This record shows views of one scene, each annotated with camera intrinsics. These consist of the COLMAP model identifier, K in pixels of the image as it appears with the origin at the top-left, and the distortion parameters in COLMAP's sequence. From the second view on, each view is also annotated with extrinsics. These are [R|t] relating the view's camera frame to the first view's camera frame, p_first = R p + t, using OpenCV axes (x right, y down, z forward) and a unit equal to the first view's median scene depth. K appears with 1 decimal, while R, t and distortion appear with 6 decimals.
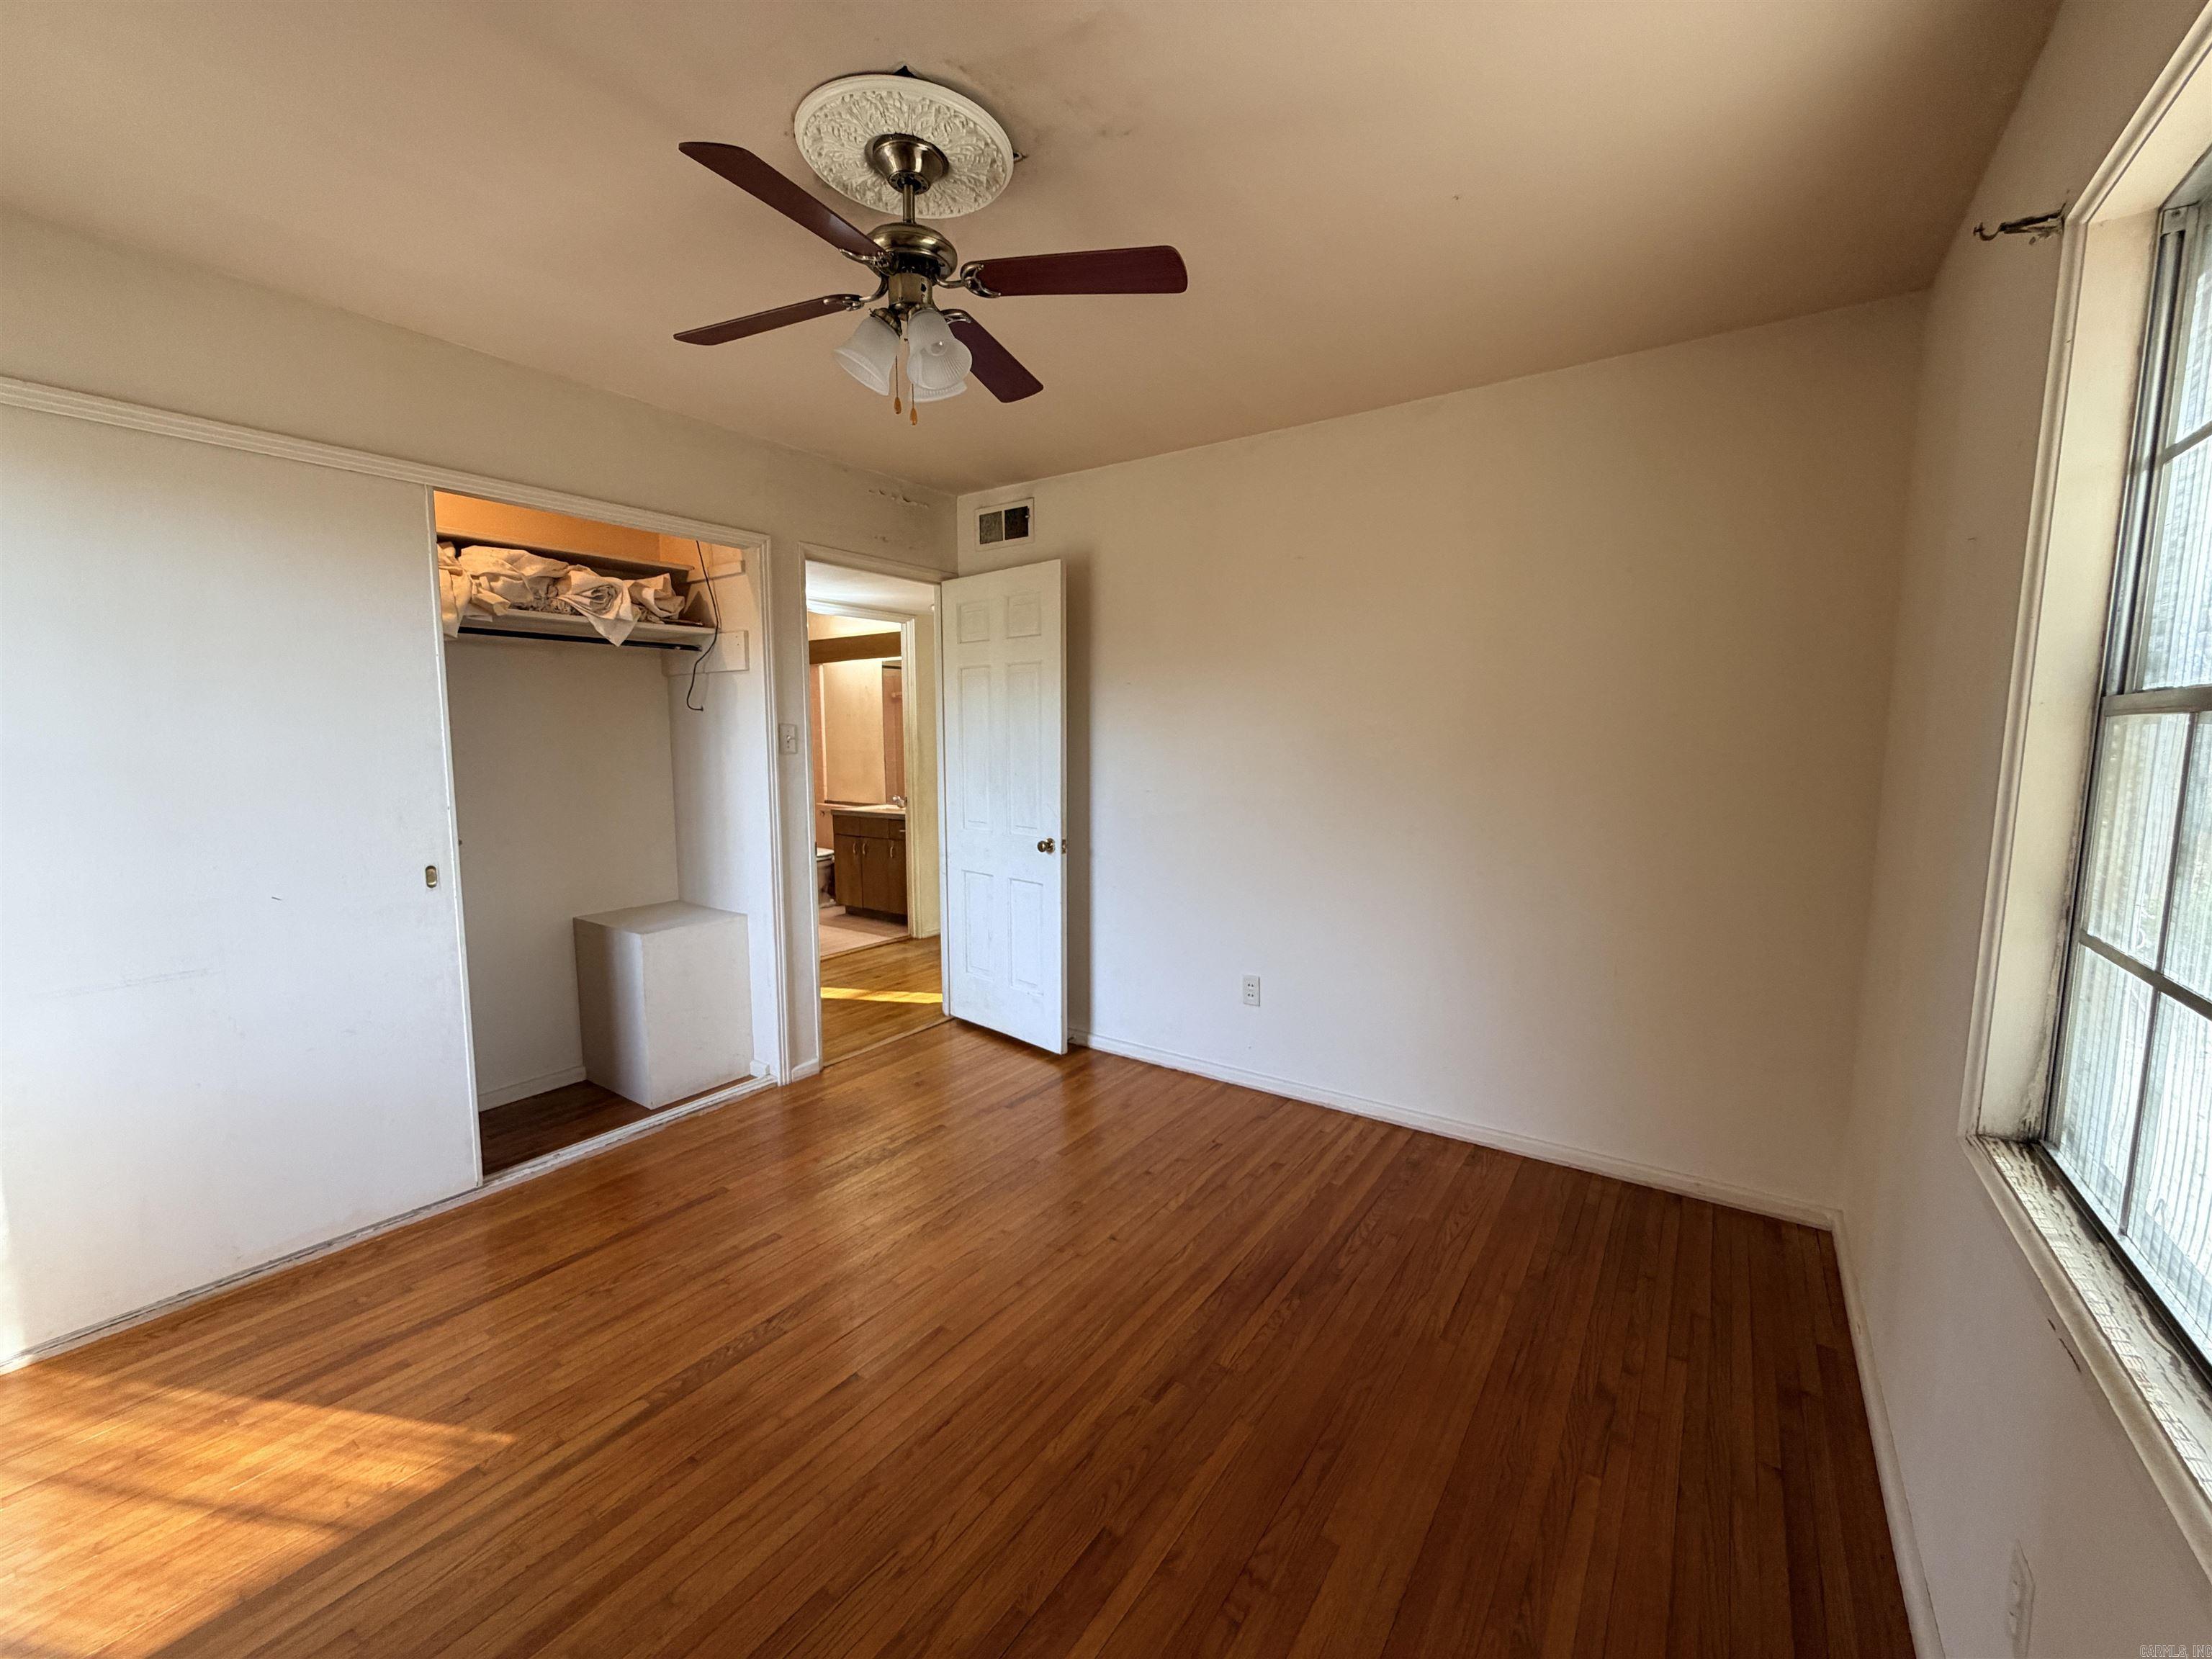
lens RADIAL K [[883.6, 0, 1099.5], [0, 883.6, 828.4], [0, 0, 1]] dist [0.000086, 0.000071]
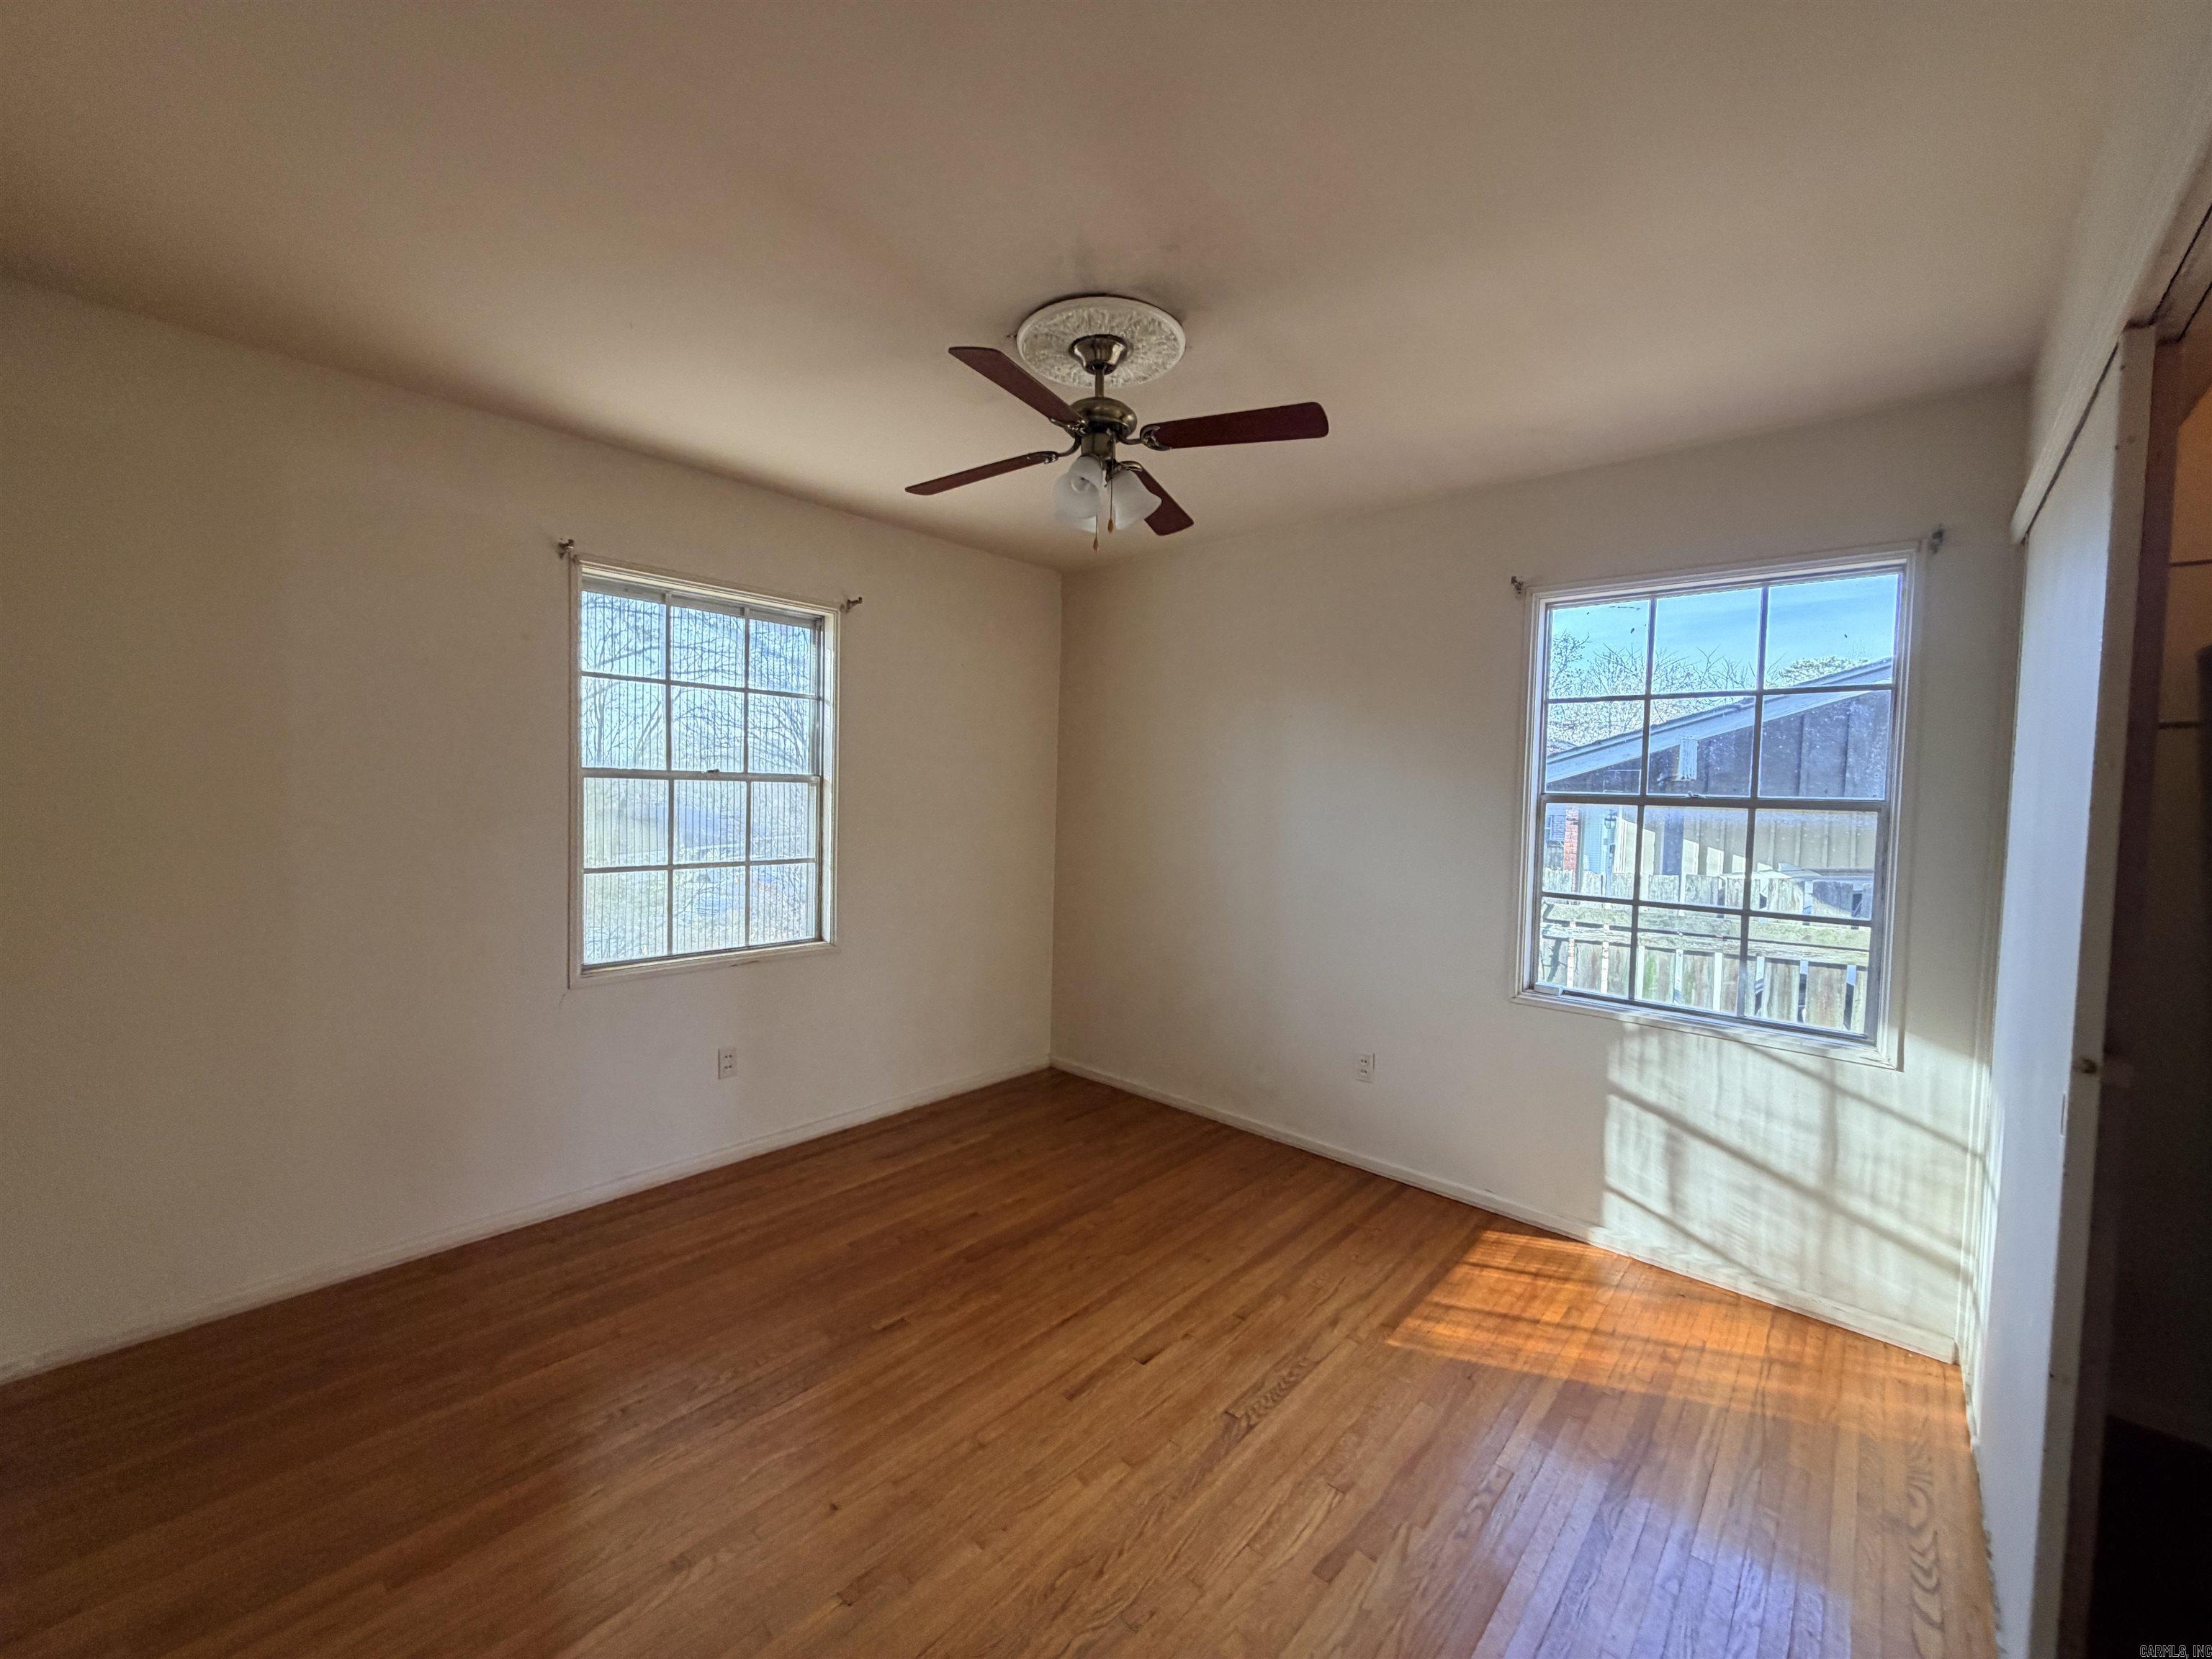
lens RADIAL K [[883.6, 0, 1099.5], [0, 883.6, 828.4], [0, 0, 1]] dist [0.000086, 0.000071]
pose [[-0.993260, -0.029846, 0.111999, -0.357991], [-0.012446, 0.988156, 0.152944, -0.261599], [-0.115237, 0.150519, -0.981868, 2.227135]]
